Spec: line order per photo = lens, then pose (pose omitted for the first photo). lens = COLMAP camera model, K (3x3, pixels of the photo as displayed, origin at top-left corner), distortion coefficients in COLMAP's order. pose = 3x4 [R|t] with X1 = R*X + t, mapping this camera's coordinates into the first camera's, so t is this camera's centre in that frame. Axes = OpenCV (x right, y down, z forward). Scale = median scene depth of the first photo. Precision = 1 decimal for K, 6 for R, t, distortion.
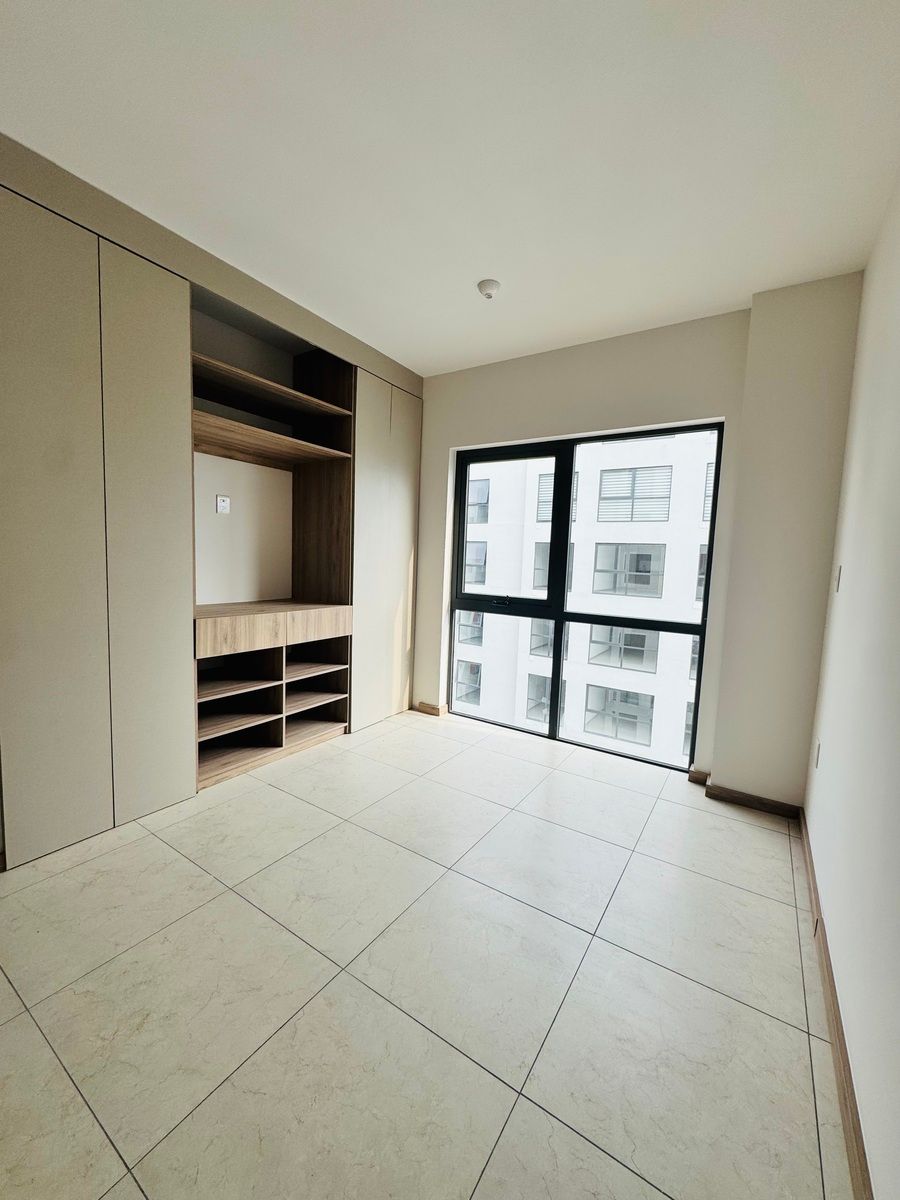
lens RADIAL K [[479.4, 0, 450.5], [0, 479.4, 603.9], [0, 0, 1]] dist [-0.002078, 0.000312]
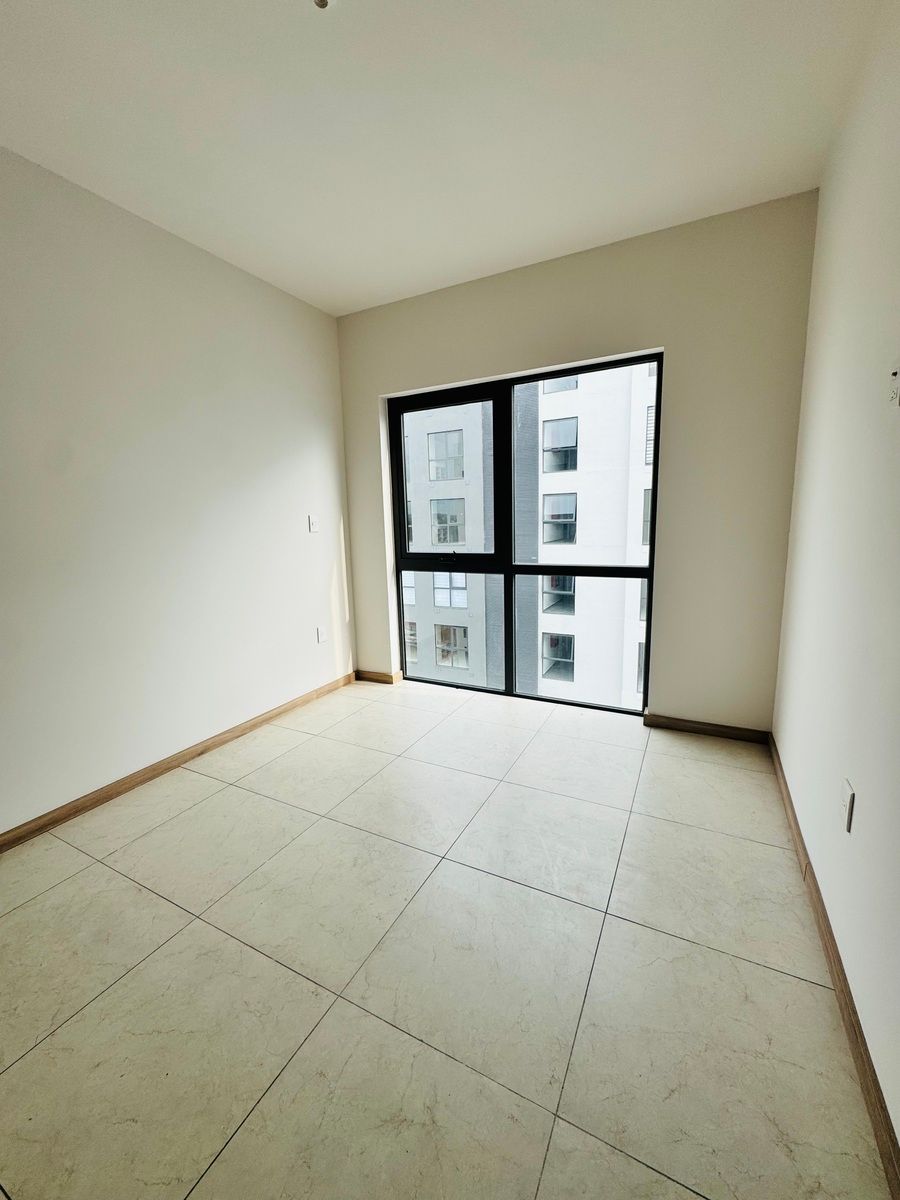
lens RADIAL K [[479.4, 0, 450.5], [0, 479.4, 603.9], [0, 0, 1]] dist [-0.002078, 0.000312]
pose [[0.993207, -0.077025, 0.087216, 0.023384], [0.071151, 0.995106, 0.068573, 0.020964], [-0.092071, -0.061902, 0.993826, 0.047087]]
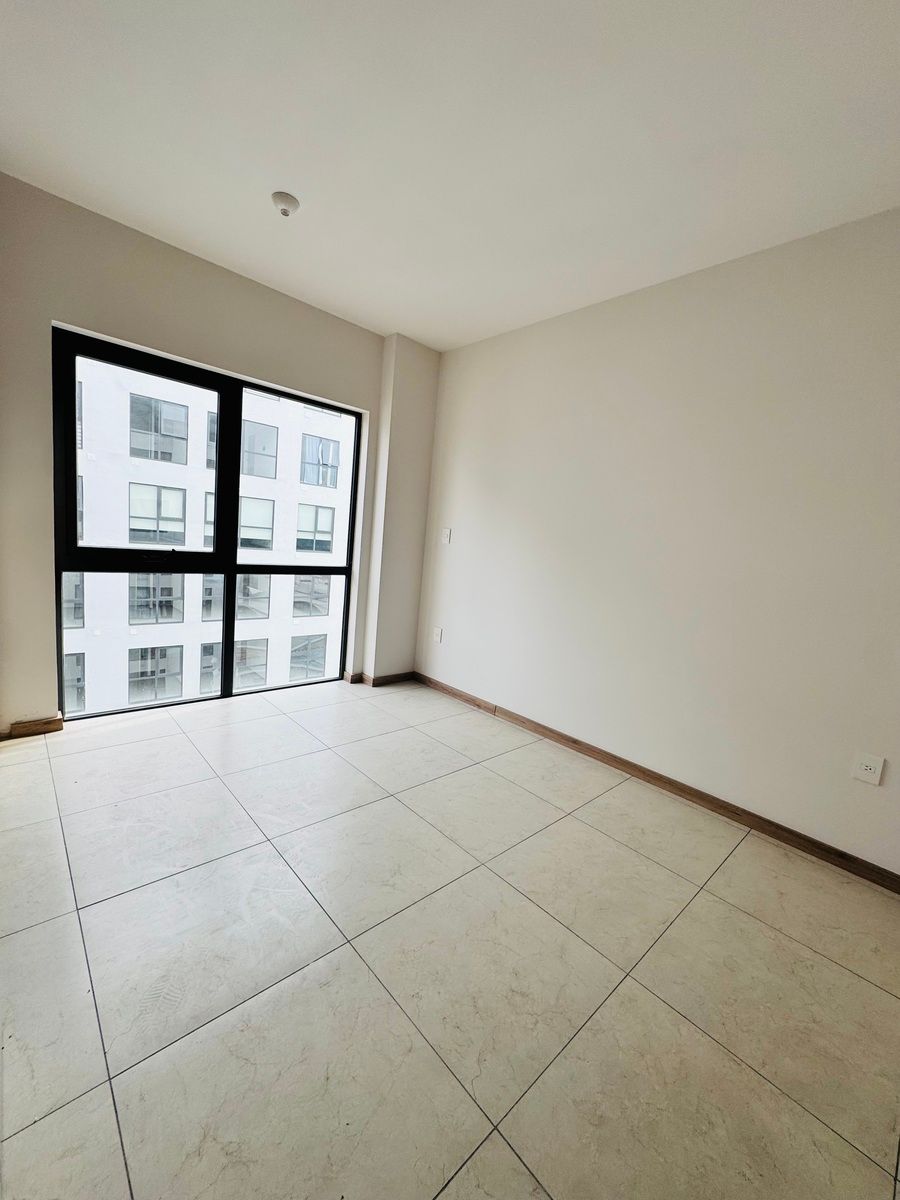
lens RADIAL K [[479.4, 0, 450.5], [0, 479.4, 603.9], [0, 0, 1]] dist [-0.002078, 0.000312]
pose [[0.236137, -0.150551, 0.959986, -0.611863], [0.013033, 0.988327, 0.151789, -0.046673], [-0.971632, -0.023331, 0.235343, 0.364669]]
